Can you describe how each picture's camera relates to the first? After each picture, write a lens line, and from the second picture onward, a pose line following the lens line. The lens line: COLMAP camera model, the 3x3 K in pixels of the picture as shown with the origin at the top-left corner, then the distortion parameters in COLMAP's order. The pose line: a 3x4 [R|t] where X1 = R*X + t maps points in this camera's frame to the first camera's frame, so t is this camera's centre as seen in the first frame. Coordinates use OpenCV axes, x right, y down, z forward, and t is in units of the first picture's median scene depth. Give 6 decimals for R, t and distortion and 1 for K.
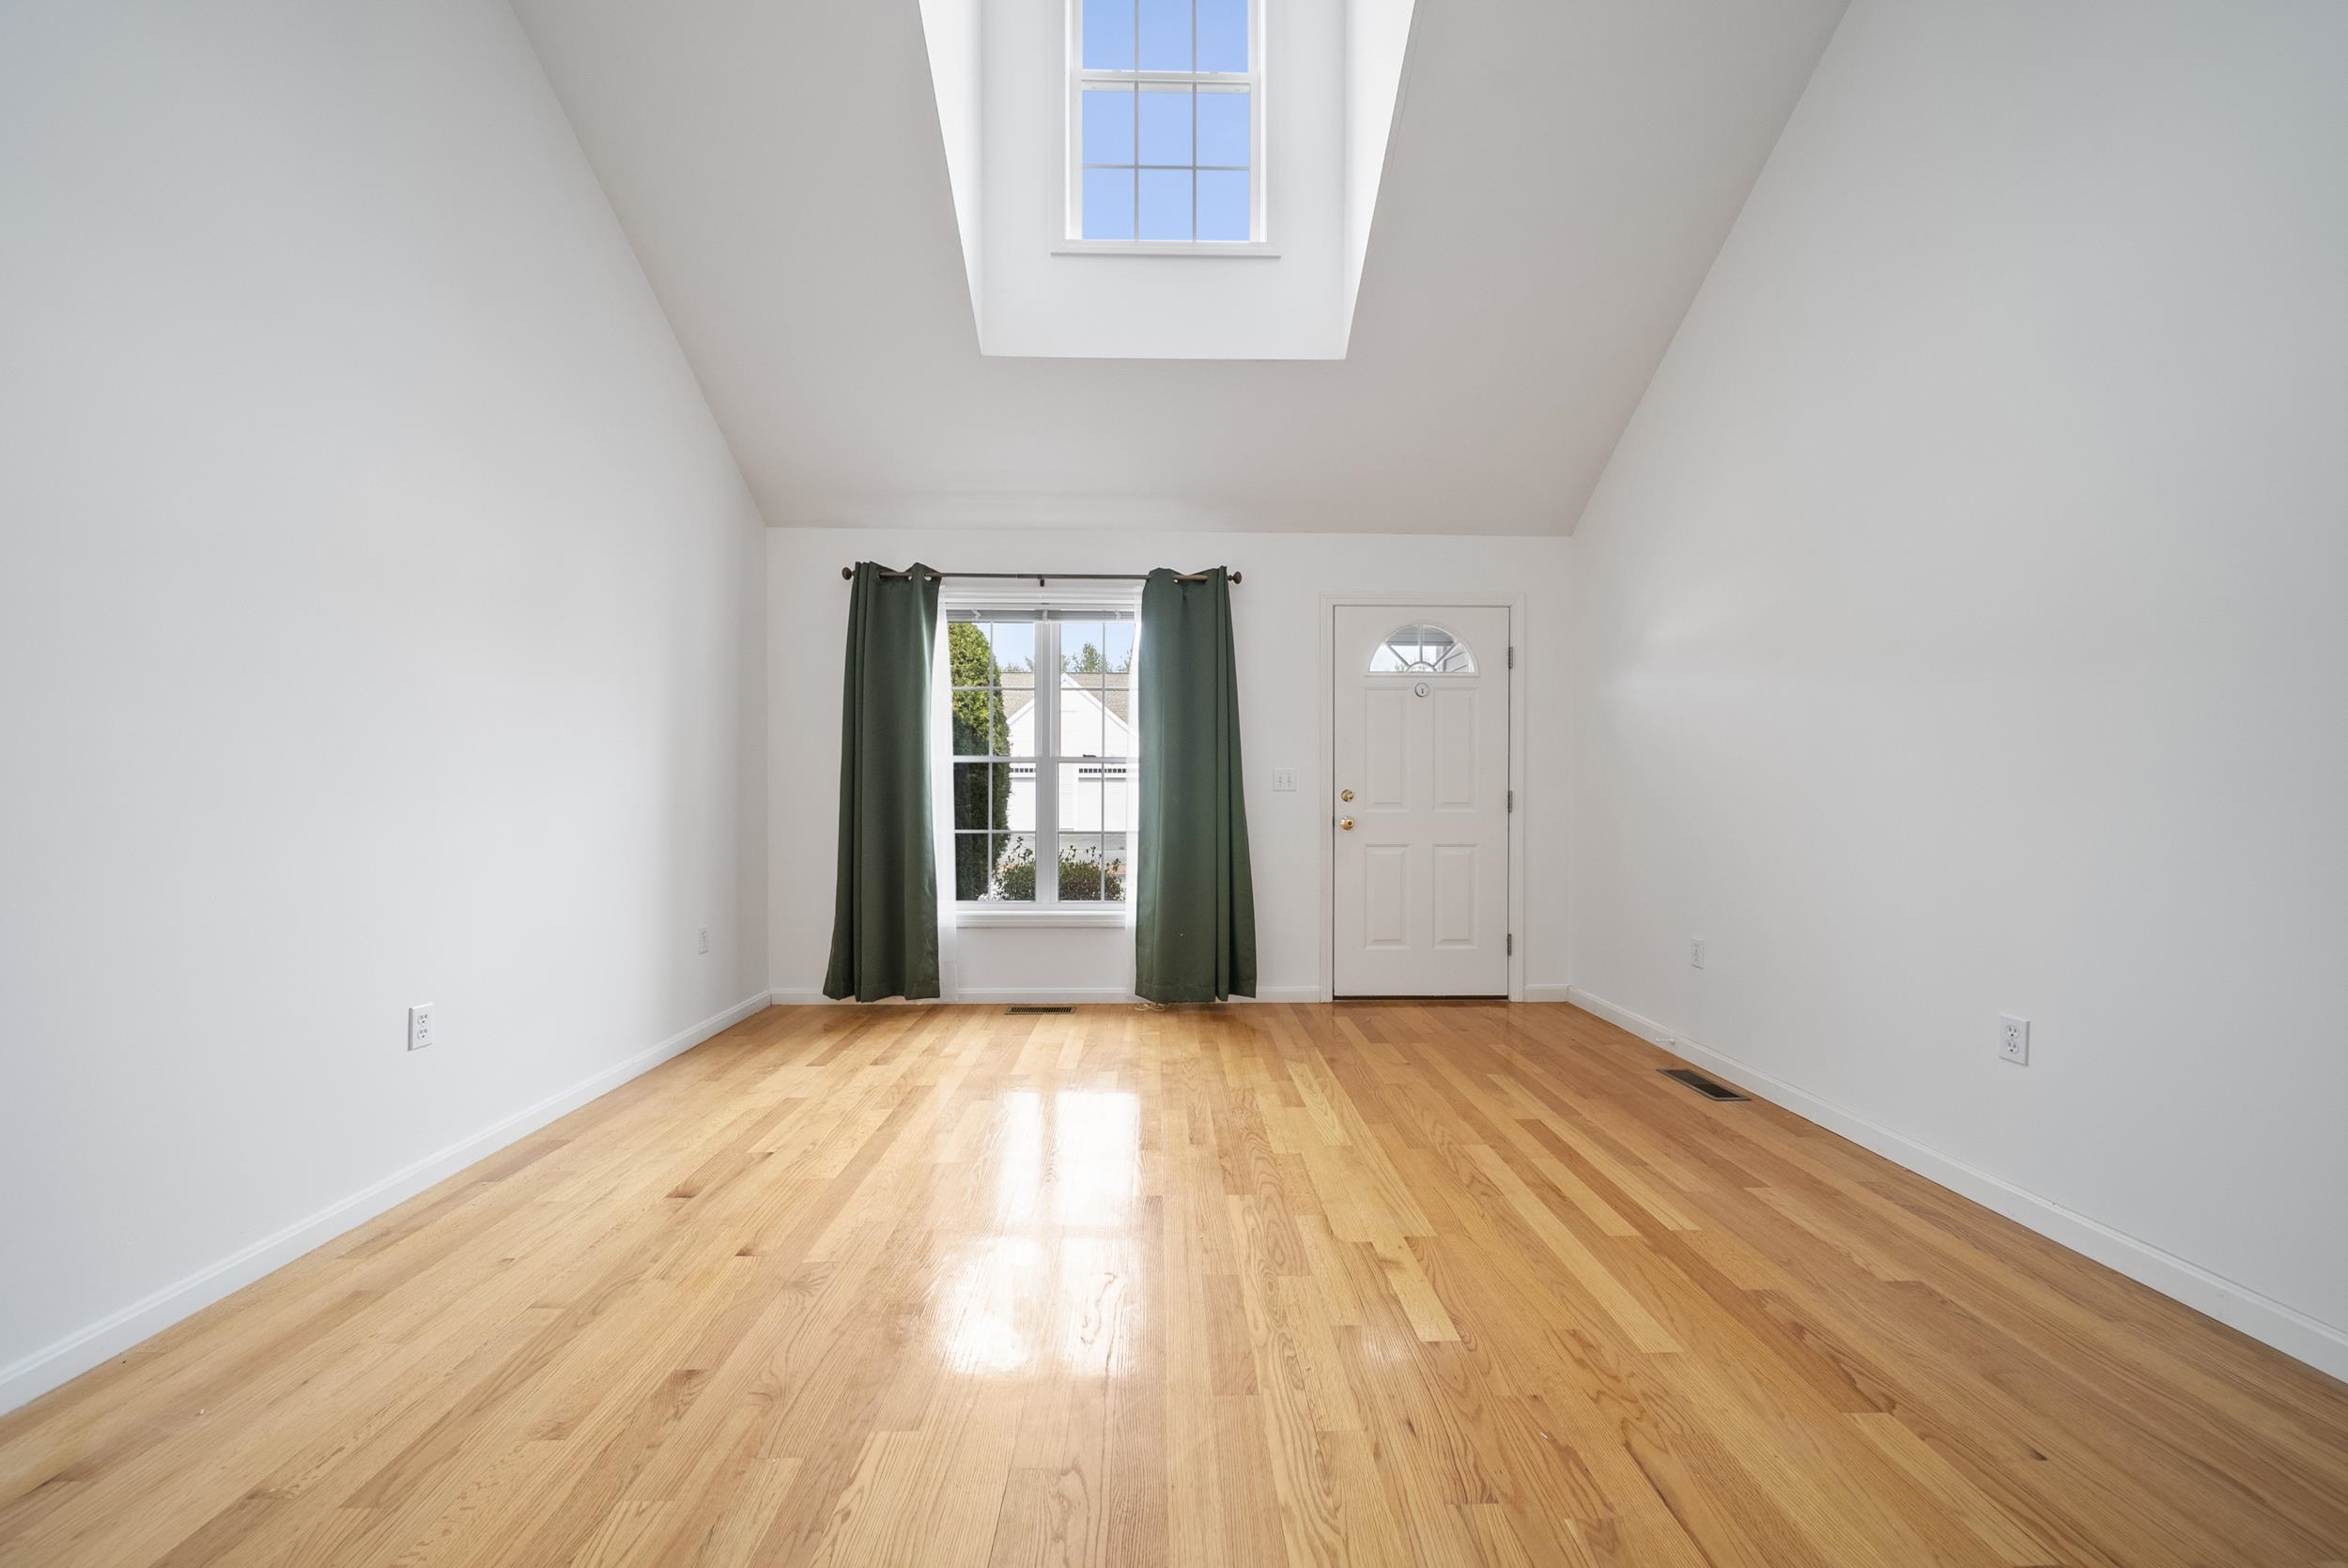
lens RADIAL K [[836.3, 0, 1180.1], [0, 836.3, 794.1], [0, 0, 1]] dist [0.002736, -0.001867]
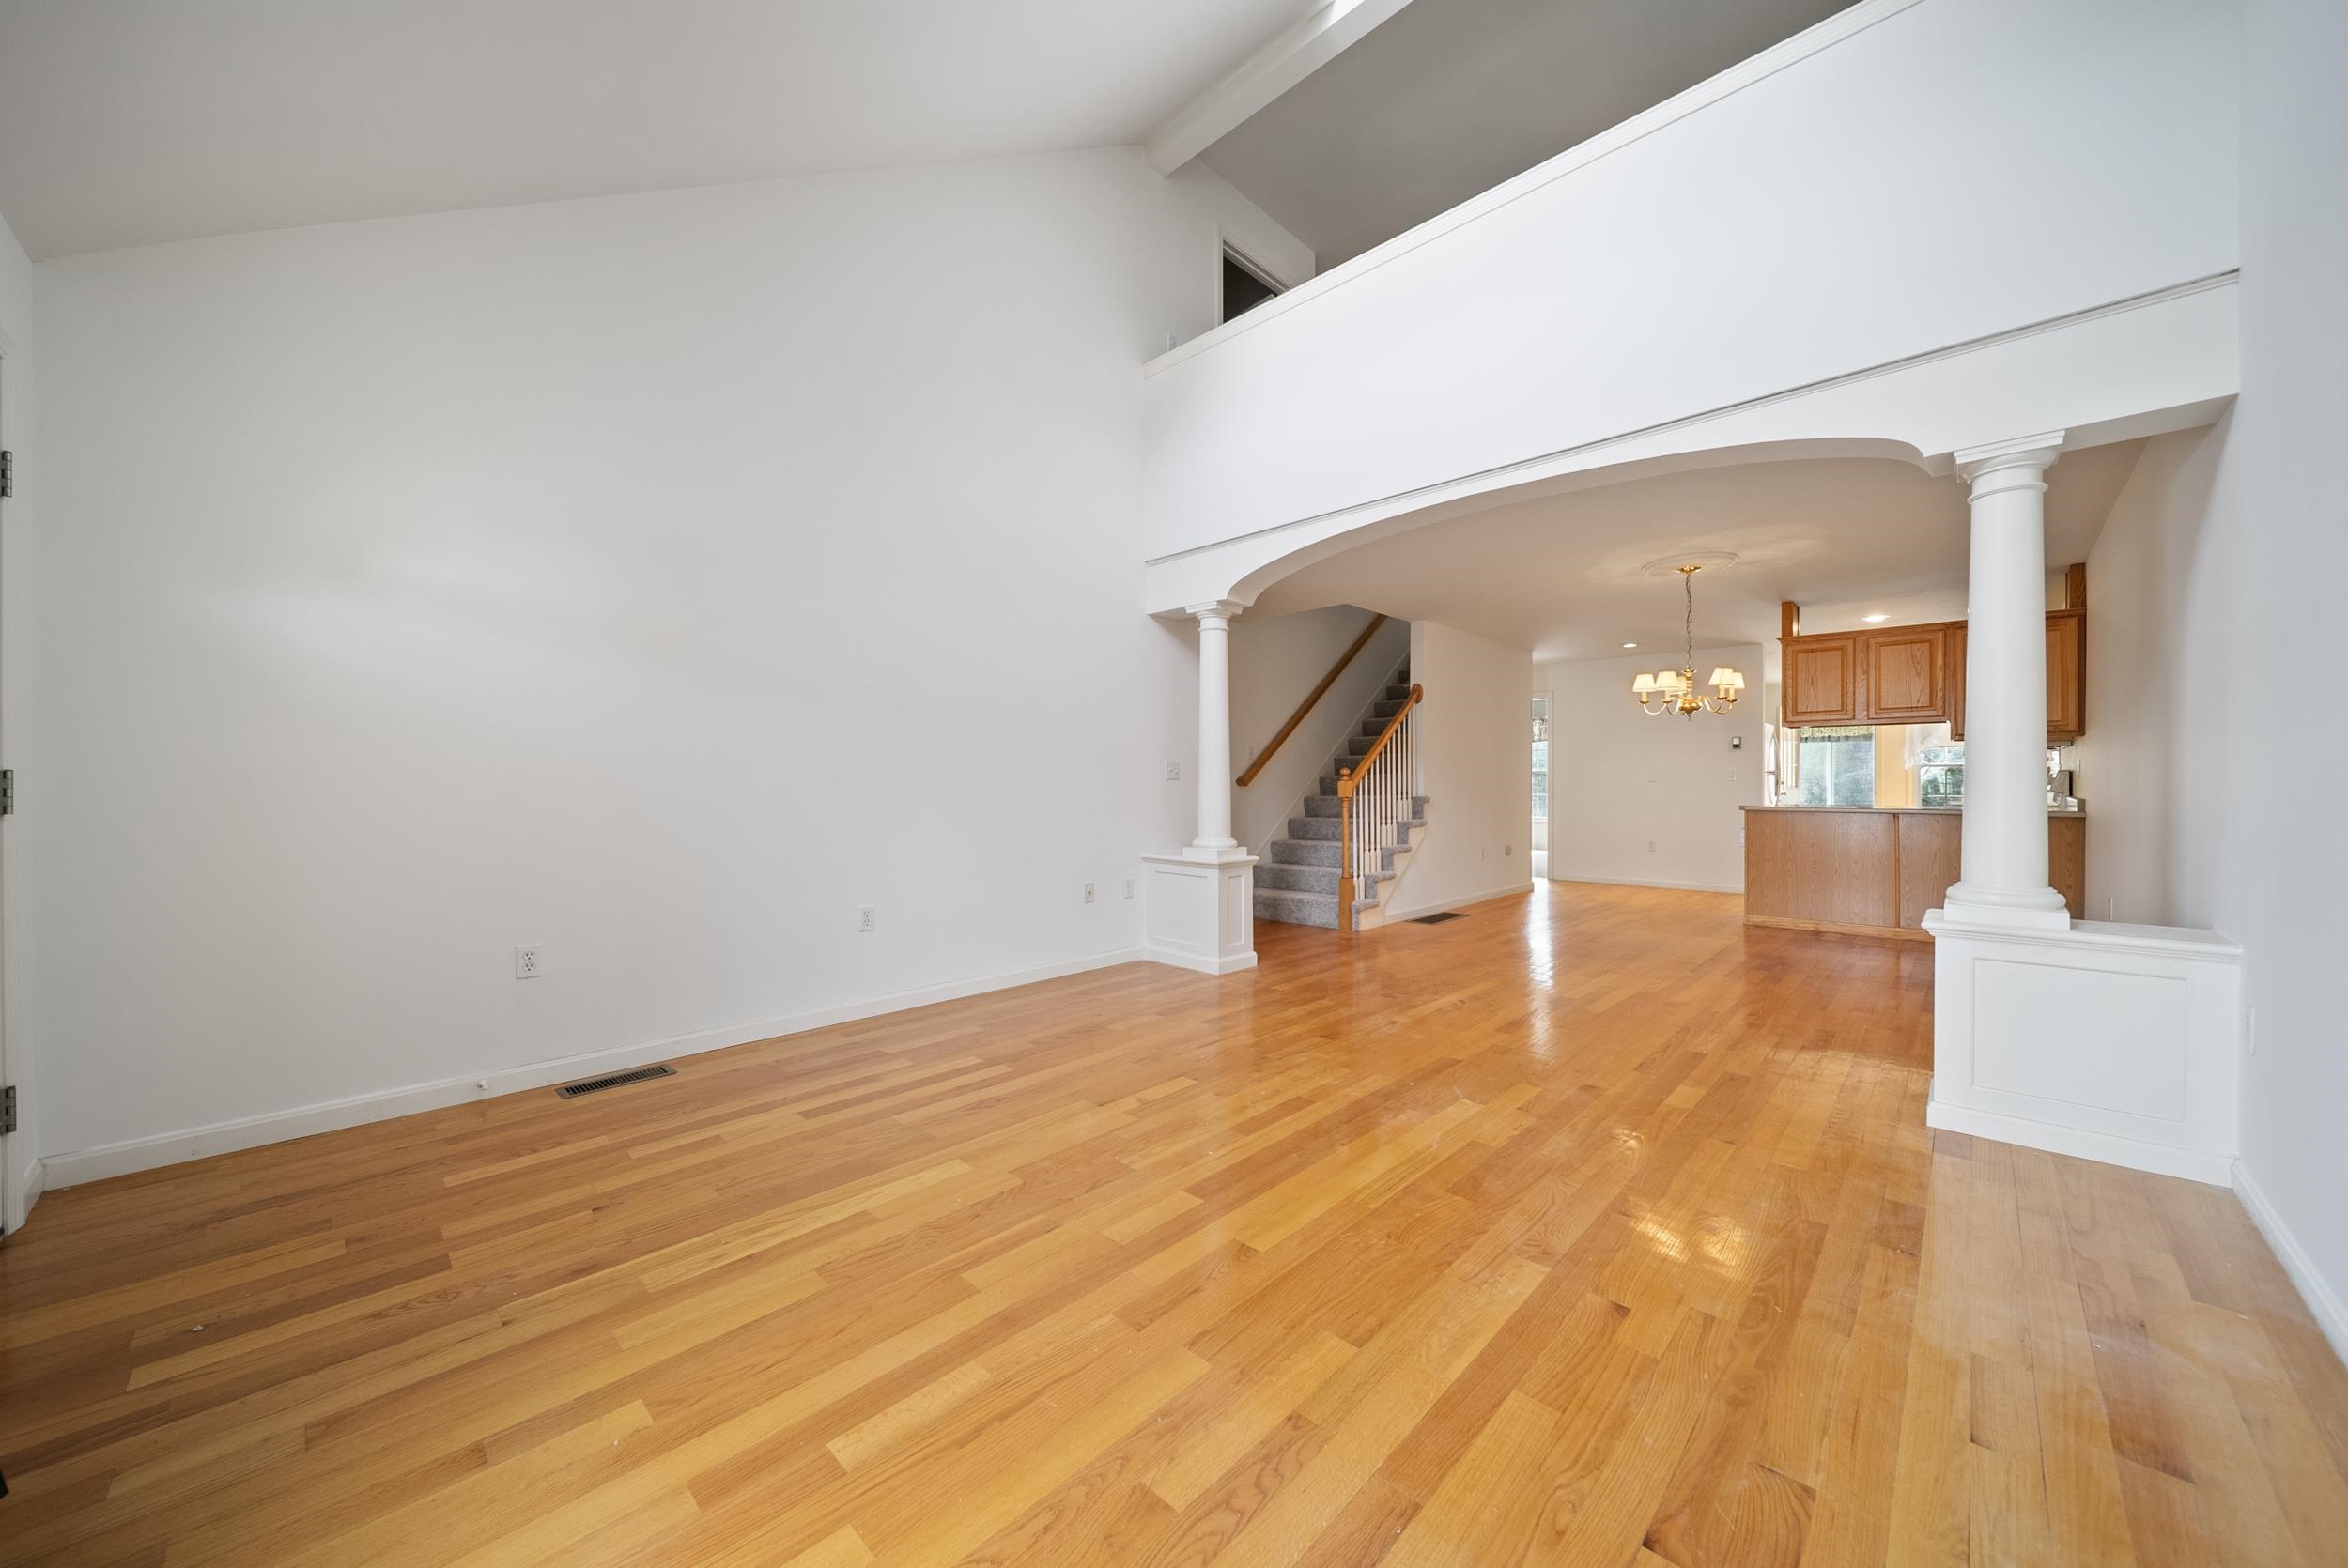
lens RADIAL K [[836.3, 0, 1180.1], [0, 836.3, 794.1], [0, 0, 1]] dist [0.002736, -0.001867]
pose [[-0.705407, -0.007886, 0.708758, -0.628614], [-0.001232, 0.999950, 0.009900, 0.007920], [-0.708801, 0.006110, -0.705382, 1.500619]]
